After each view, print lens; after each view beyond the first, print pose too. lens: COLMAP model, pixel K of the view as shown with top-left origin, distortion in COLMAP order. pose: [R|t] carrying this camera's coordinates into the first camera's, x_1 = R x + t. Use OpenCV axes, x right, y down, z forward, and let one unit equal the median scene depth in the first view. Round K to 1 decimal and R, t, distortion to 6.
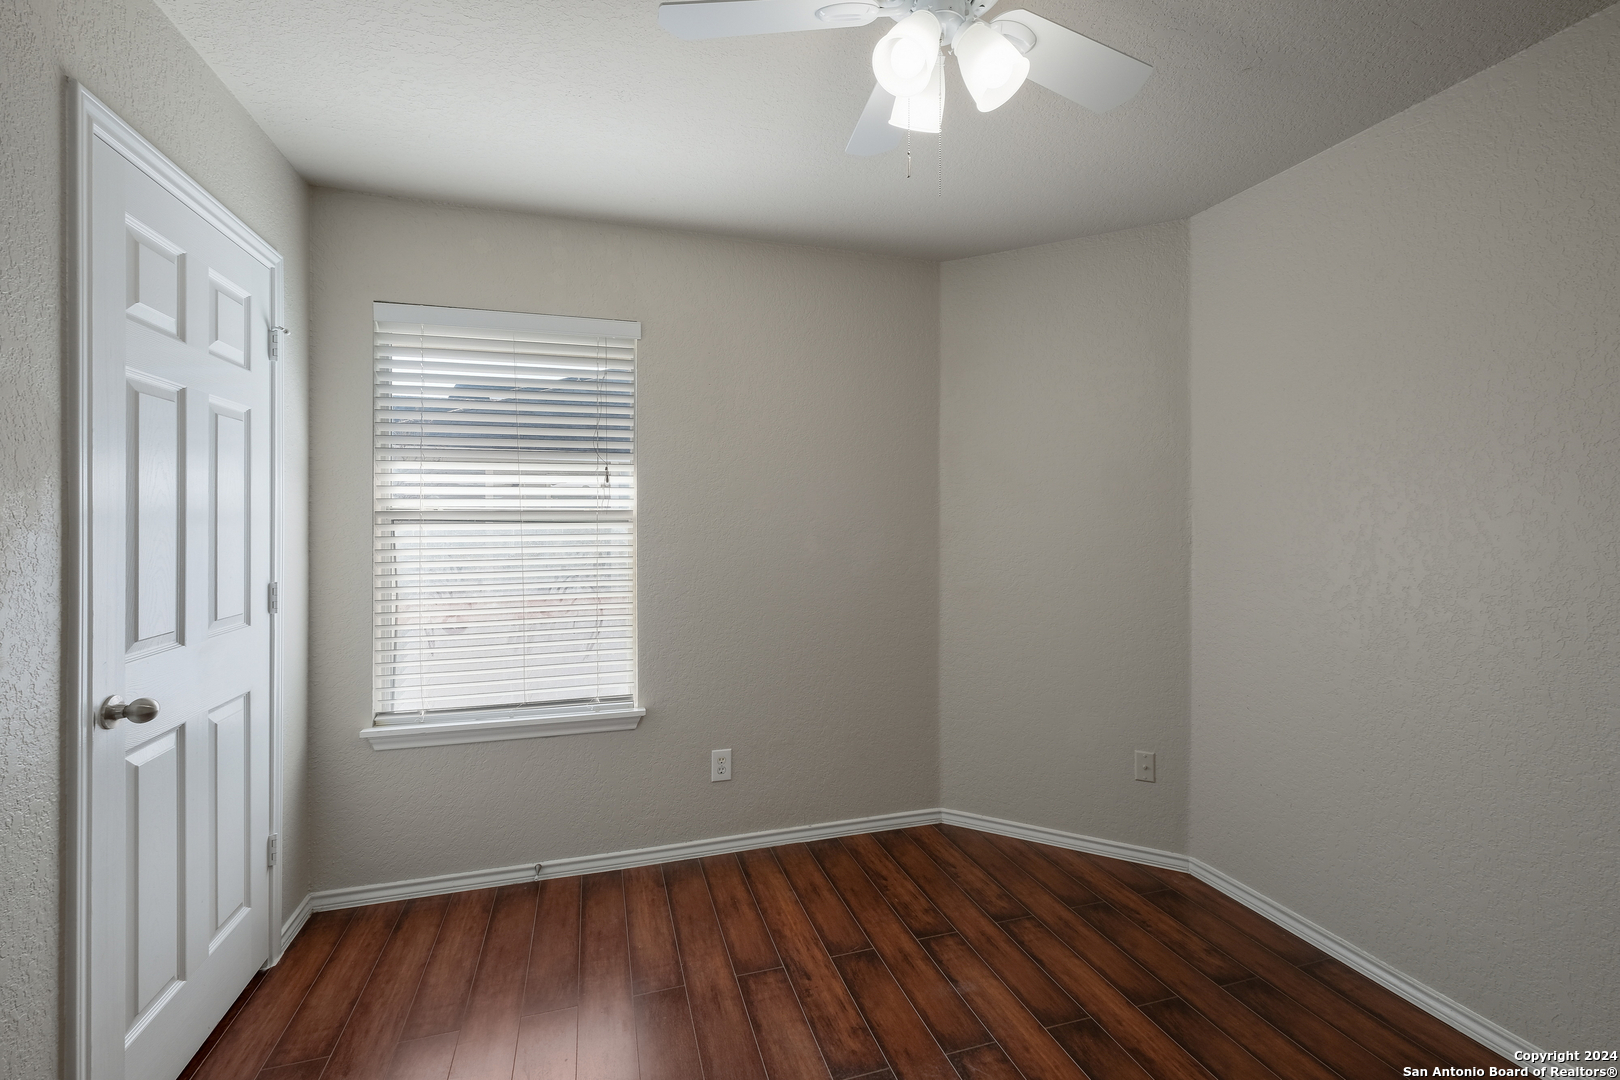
lens RADIAL K [[699.0, 0, 820.5], [0, 699.0, 525.8], [0, 0, 1]] dist [0.003512, 0.000461]
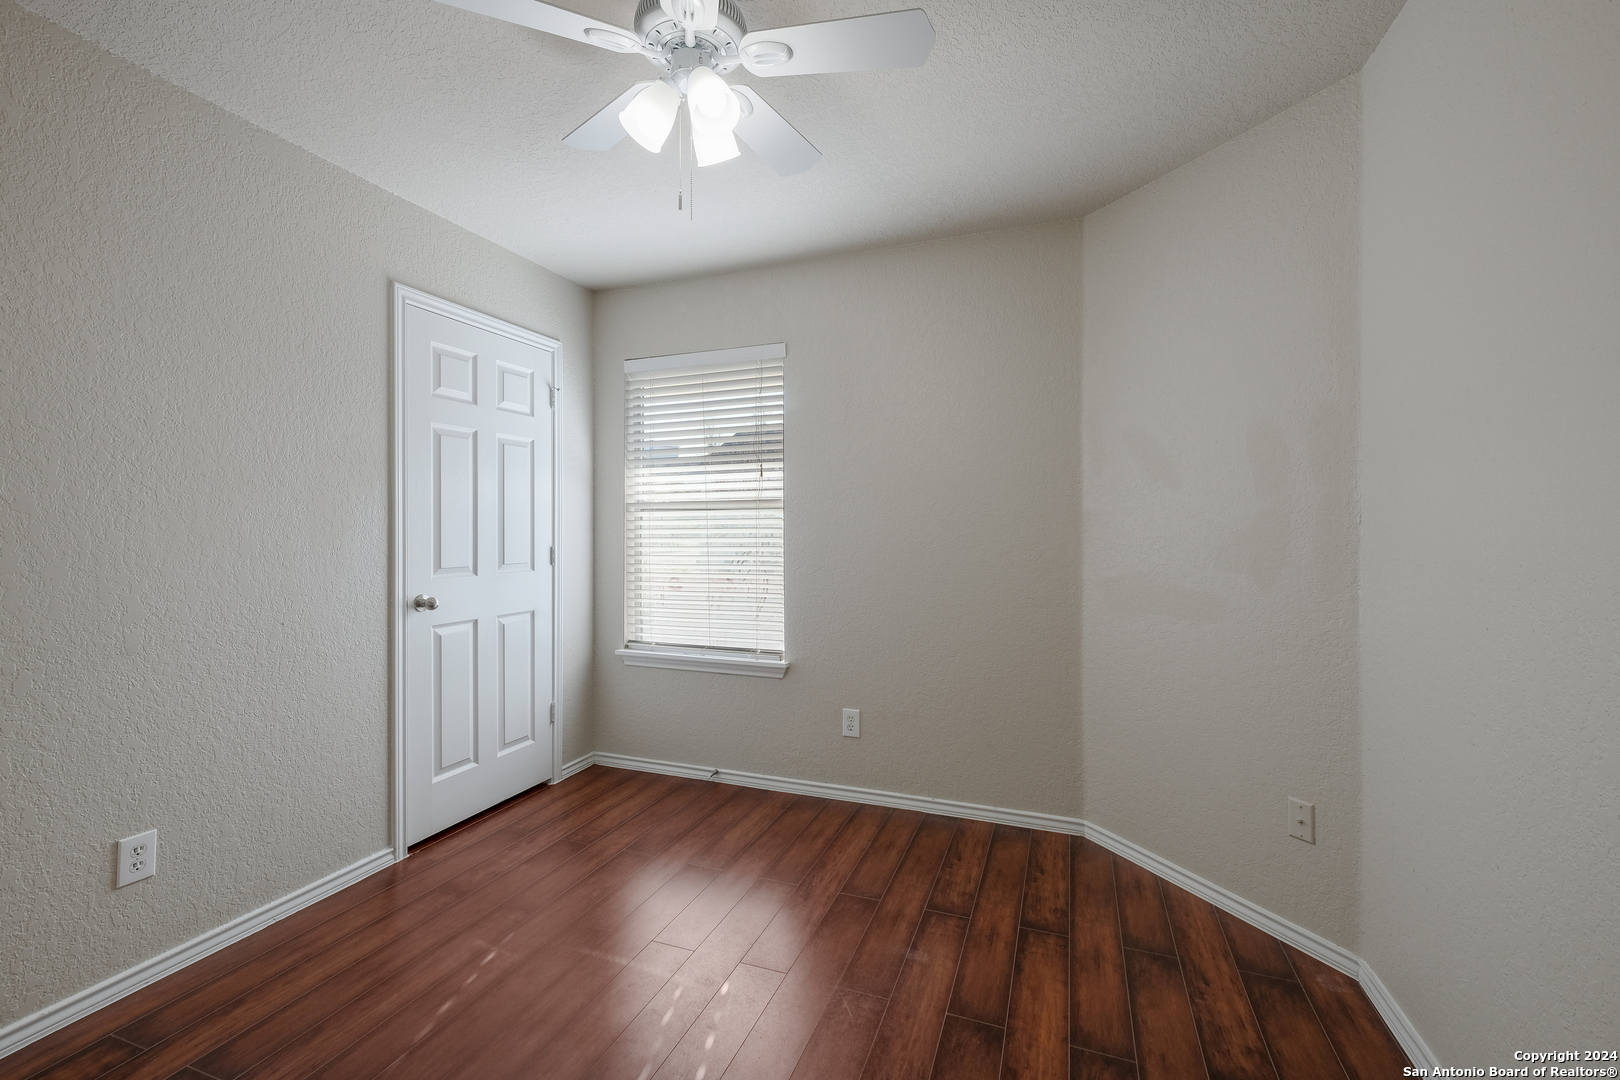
lens RADIAL K [[699.0, 0, 829.8], [0, 699.0, 535.5], [0, 0, 1]] dist [0.003512, 0.000461]
pose [[0.786582, 0.004681, -0.617468, 0.582610], [-0.002486, 0.999987, 0.004414, 0.038658], [0.617481, -0.001936, 0.786584, 0.102822]]
